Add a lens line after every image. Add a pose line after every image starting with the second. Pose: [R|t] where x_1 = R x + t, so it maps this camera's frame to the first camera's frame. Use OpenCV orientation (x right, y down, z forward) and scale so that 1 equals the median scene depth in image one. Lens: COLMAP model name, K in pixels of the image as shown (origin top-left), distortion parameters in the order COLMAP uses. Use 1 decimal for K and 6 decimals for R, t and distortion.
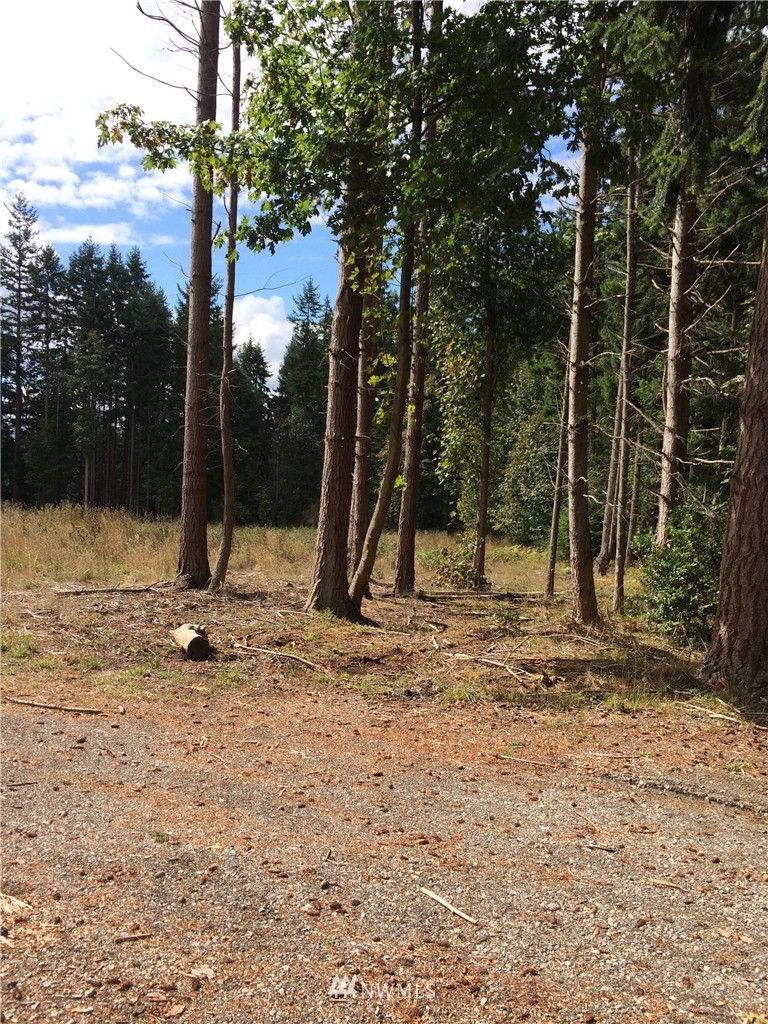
lens RADIAL K [[788.5, 0, 384.0], [0, 788.5, 512.0], [0, 0, 1]] dist [0.027251, -0.000332]
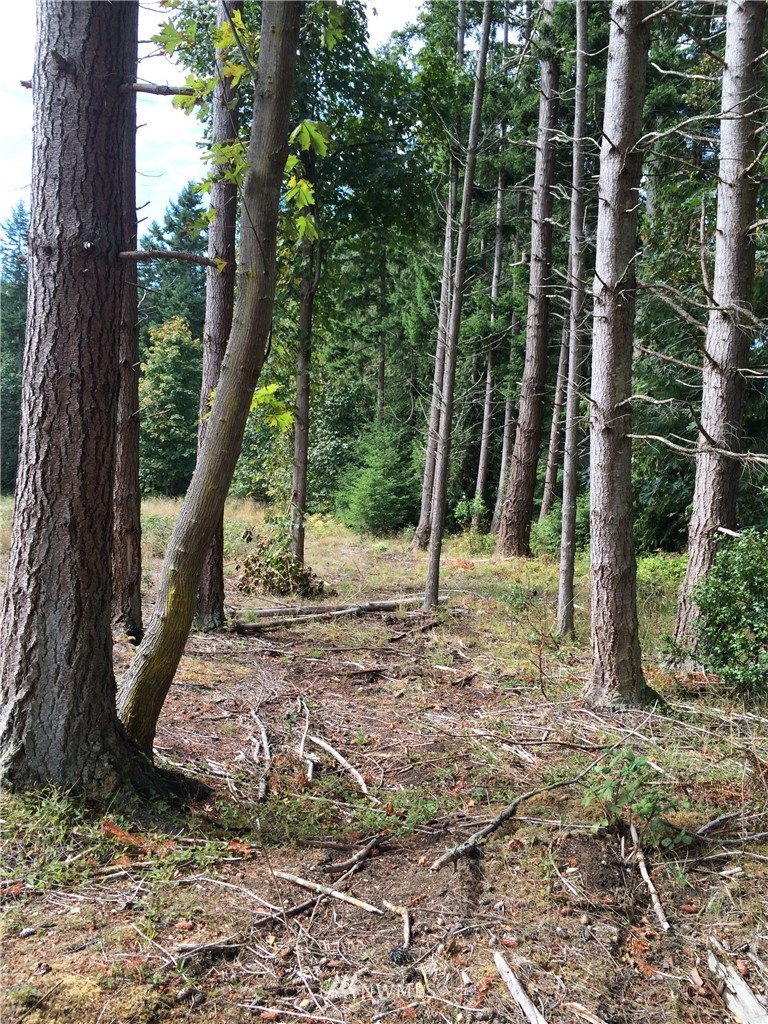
lens RADIAL K [[788.5, 0, 384.0], [0, 788.5, 512.0], [0, 0, 1]] dist [0.027251, -0.000332]
pose [[0.947937, -0.024871, 0.317486, -0.029935], [0.009842, 0.998757, 0.048854, -0.000222], [-0.318306, -0.043186, 0.947004, 0.453629]]
